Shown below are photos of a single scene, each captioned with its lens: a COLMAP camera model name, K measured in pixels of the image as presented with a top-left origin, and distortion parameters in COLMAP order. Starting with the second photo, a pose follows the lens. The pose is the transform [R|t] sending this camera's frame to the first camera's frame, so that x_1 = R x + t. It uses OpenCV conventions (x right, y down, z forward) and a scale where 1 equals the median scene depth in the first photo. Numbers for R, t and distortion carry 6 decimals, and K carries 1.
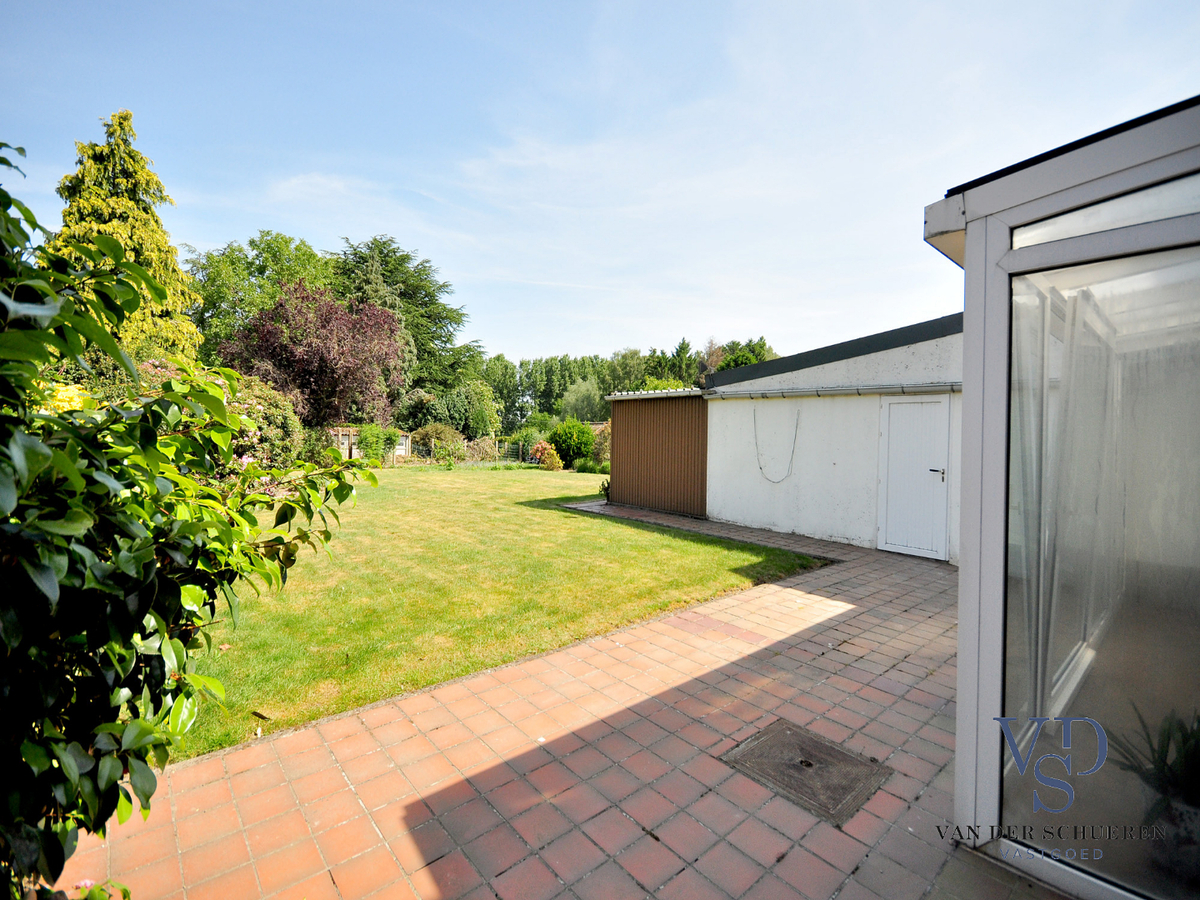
lens RADIAL K [[531.6, 0, 597.0], [0, 531.6, 442.2], [0, 0, 1]] dist [-0.000886, -0.000601]
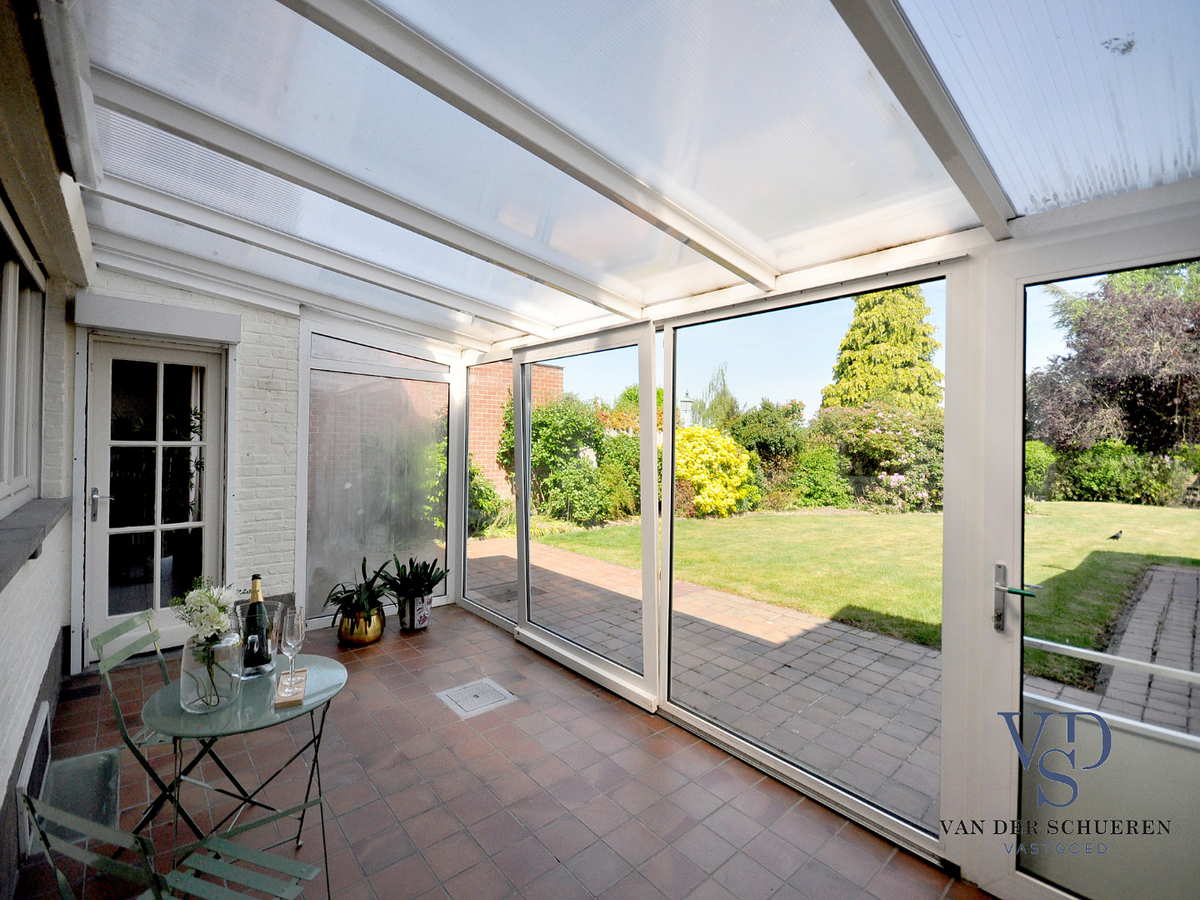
lens RADIAL K [[531.6, 0, 597.0], [0, 531.6, 447.6], [0, 0, 1]] dist [-0.000886, -0.000601]
pose [[0.008199, -0.014134, -0.999866, 1.416484], [-0.025177, 0.999580, -0.014336, 0.000138], [0.999649, 0.025291, 0.007839, 0.696730]]
